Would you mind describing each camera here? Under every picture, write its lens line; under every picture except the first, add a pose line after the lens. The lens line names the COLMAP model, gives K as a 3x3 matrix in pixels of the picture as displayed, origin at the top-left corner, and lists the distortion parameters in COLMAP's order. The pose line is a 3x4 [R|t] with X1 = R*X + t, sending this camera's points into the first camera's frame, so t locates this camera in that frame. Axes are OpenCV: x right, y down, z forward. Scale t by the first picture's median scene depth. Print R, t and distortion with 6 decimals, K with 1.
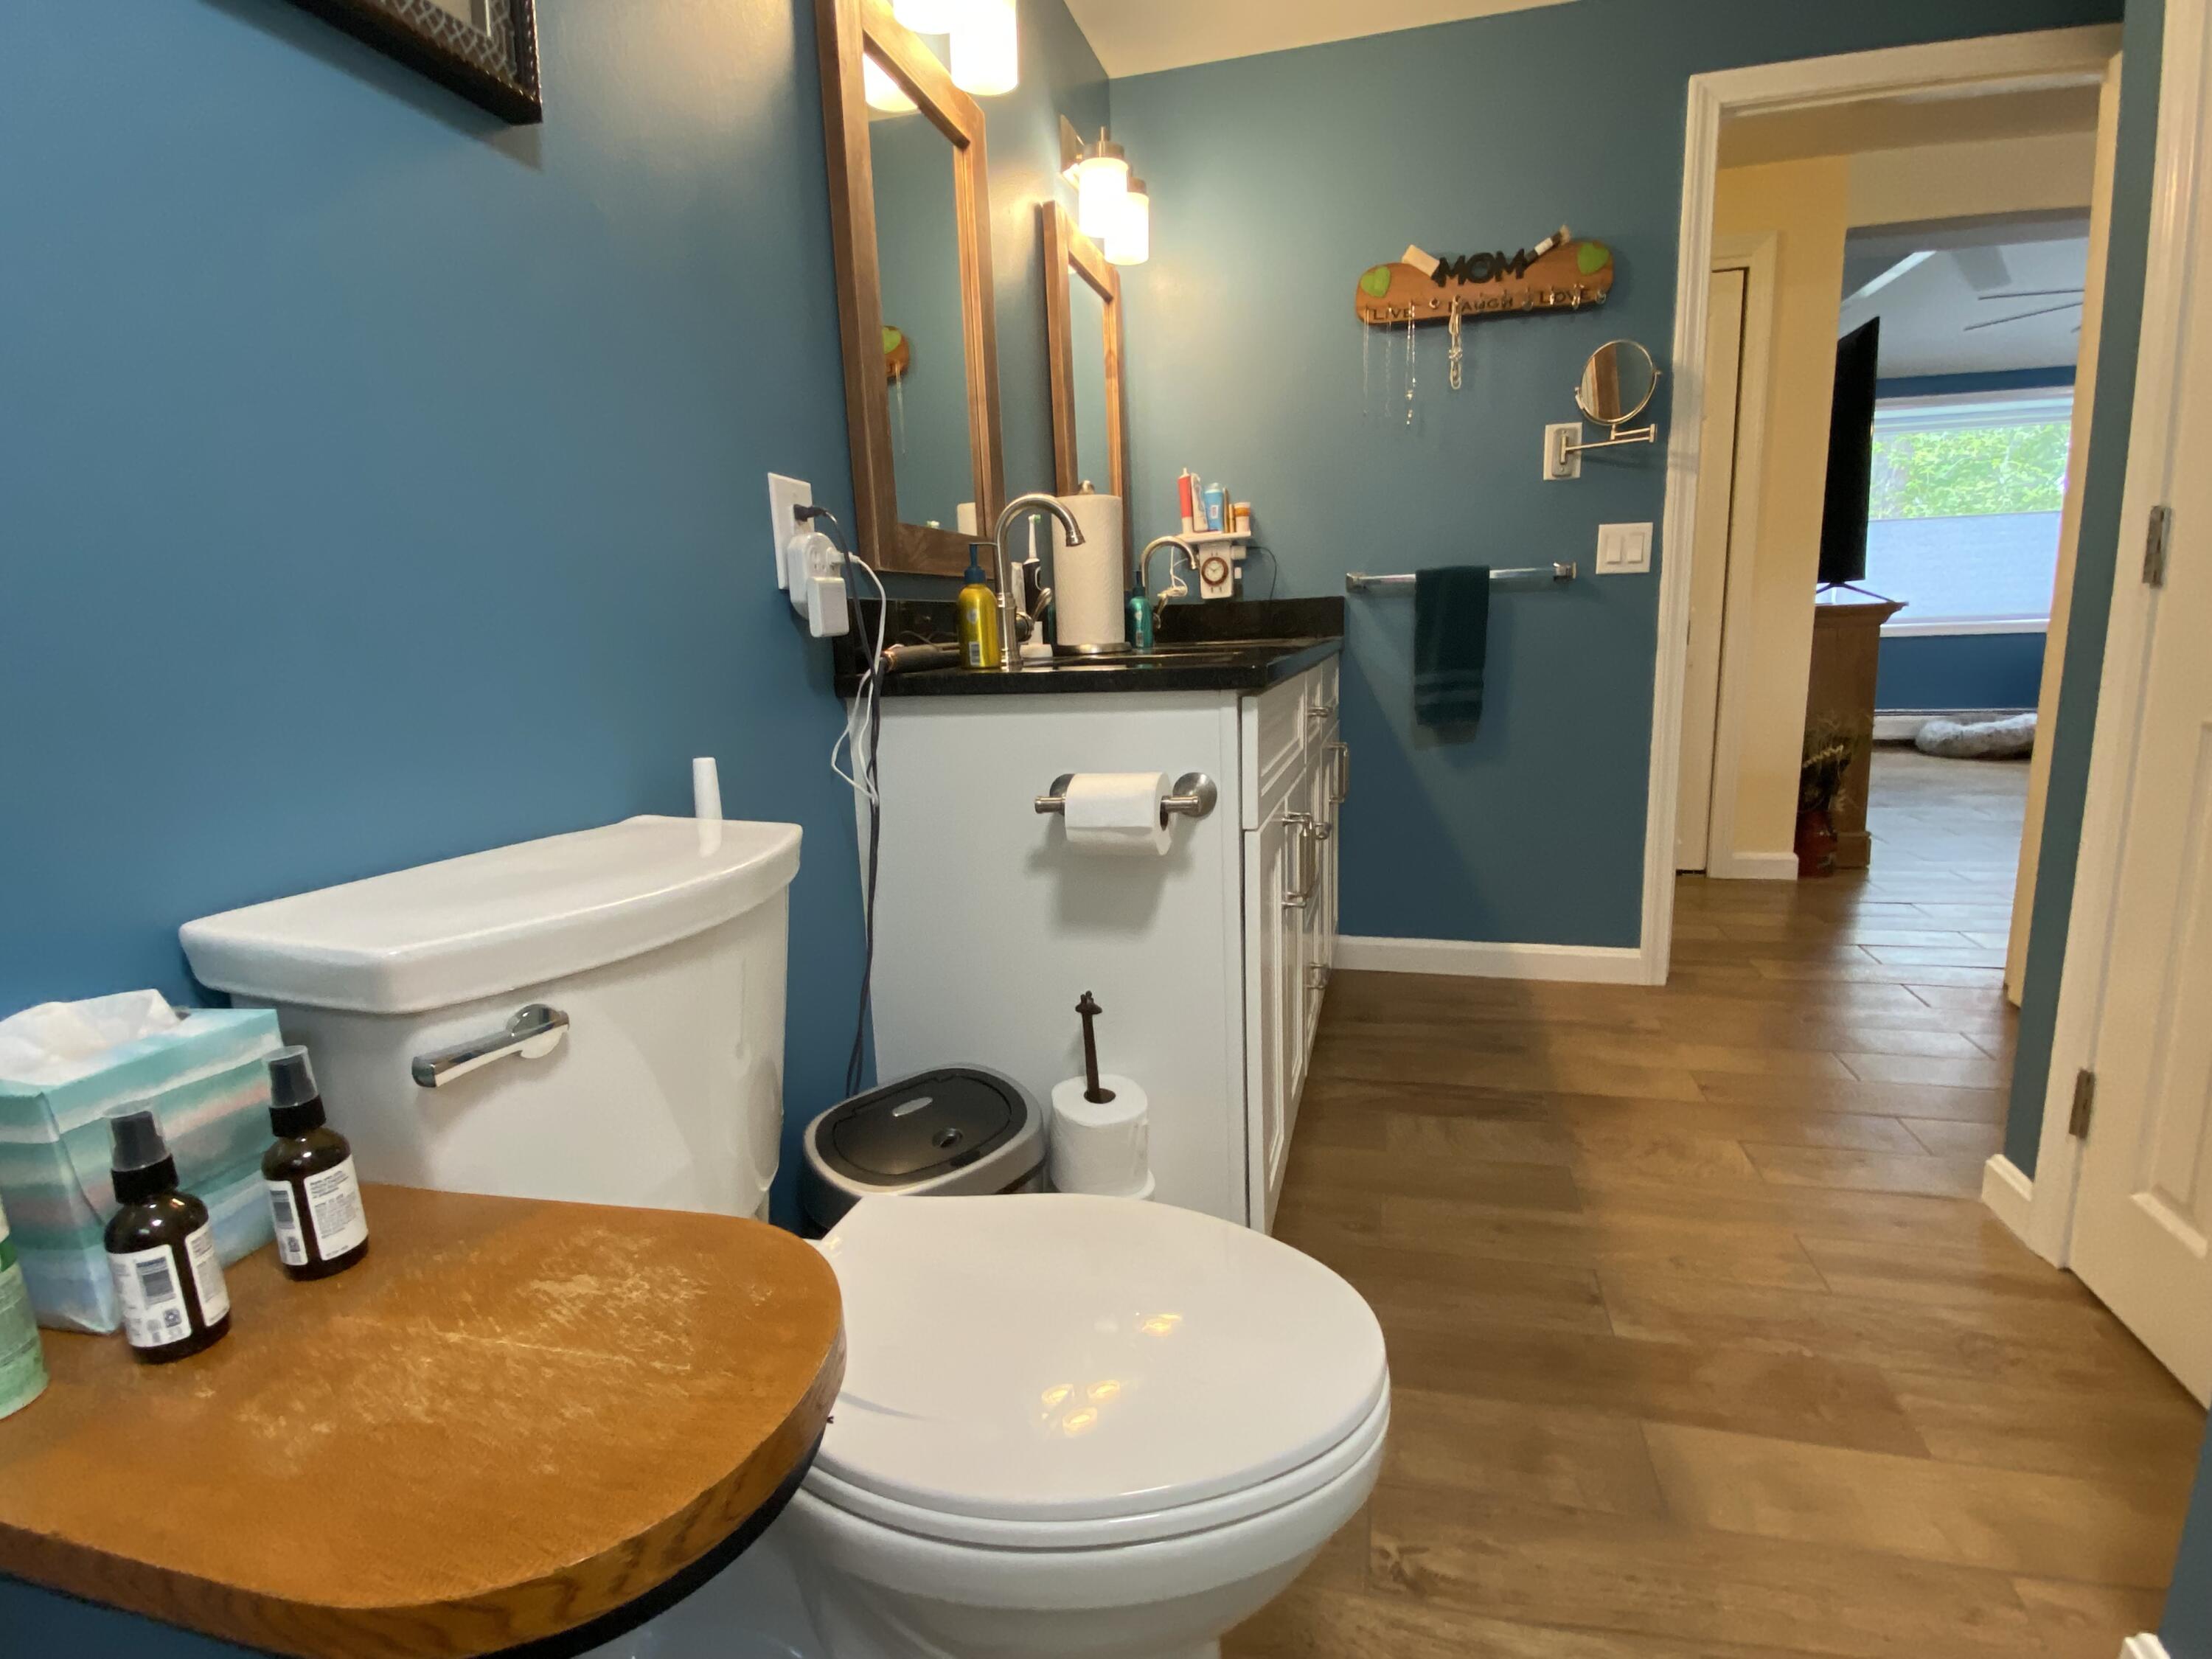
lens RADIAL K [[1077.6, 0, 1110.6], [0, 1077.6, 831.8], [0, 0, 1]] dist [-0.002404, -0.004194]
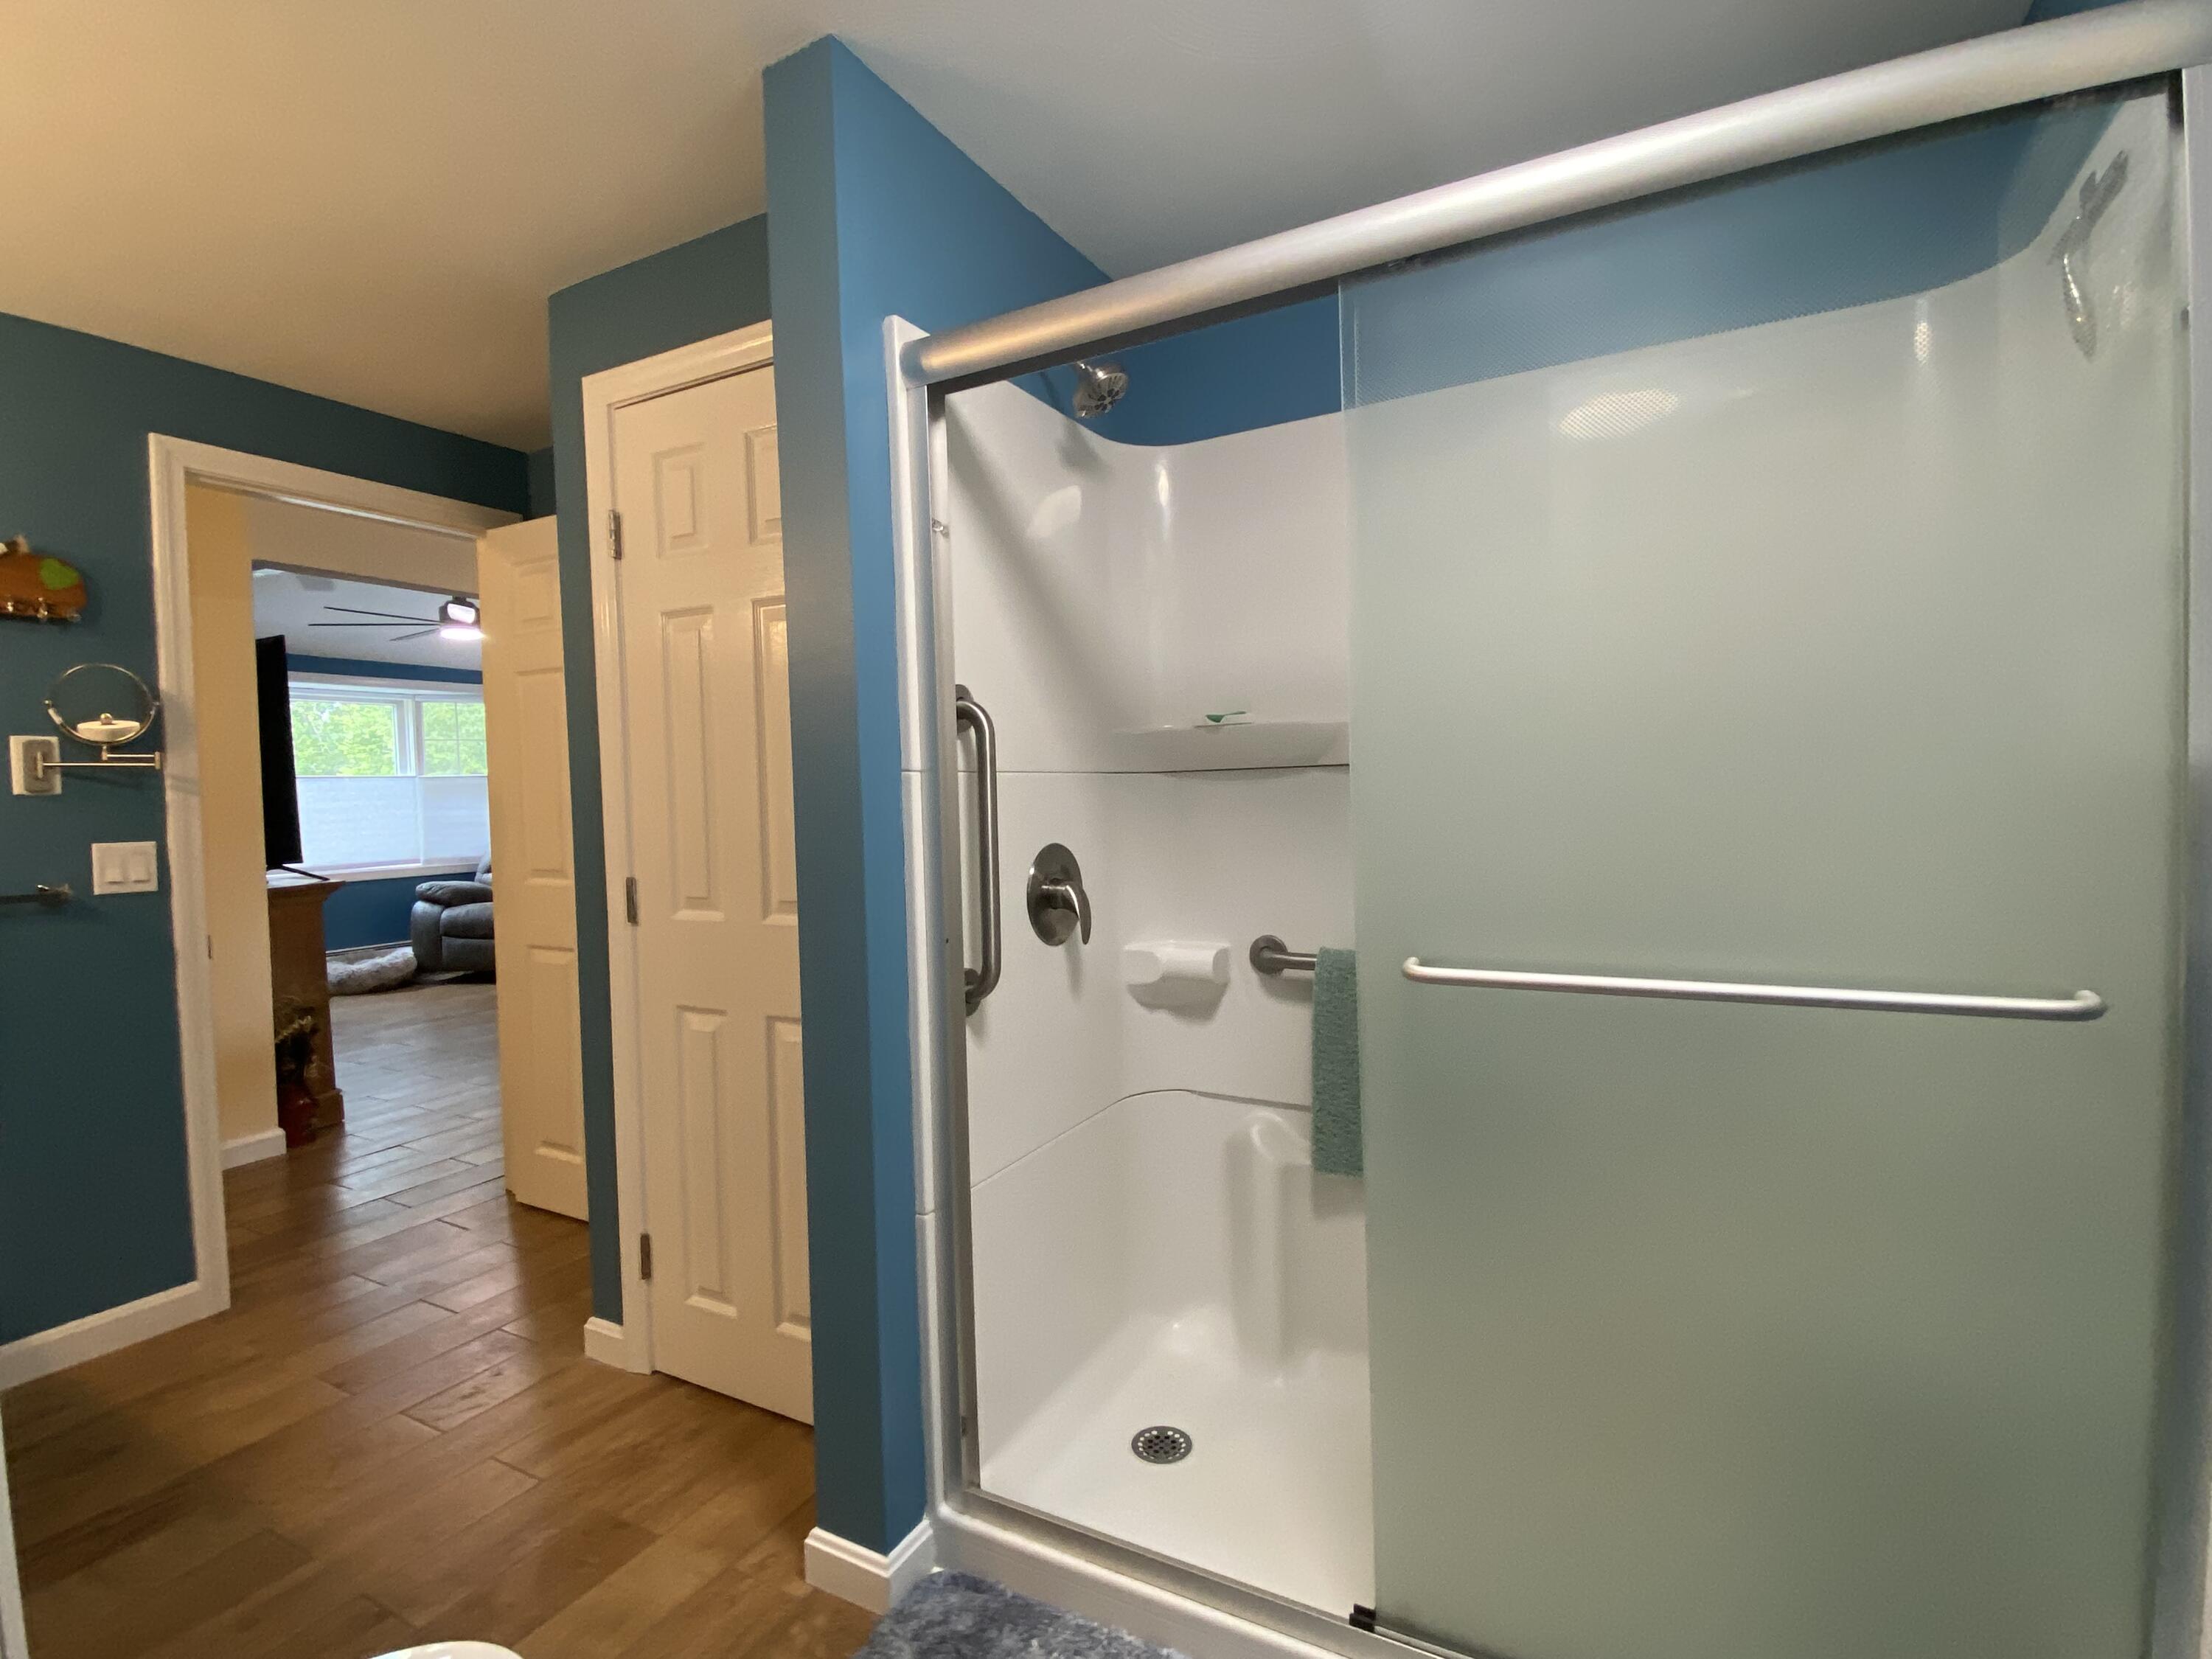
lens RADIAL K [[1077.6, 0, 1105.9], [0, 1077.6, 828.7], [0, 0, 1]] dist [-0.002404, -0.004194]
pose [[0.231839, -0.004778, 0.972743, -0.255242], [0.198442, 0.979191, -0.042486, -0.088013], [-0.952298, 0.202883, 0.227963, -0.052098]]
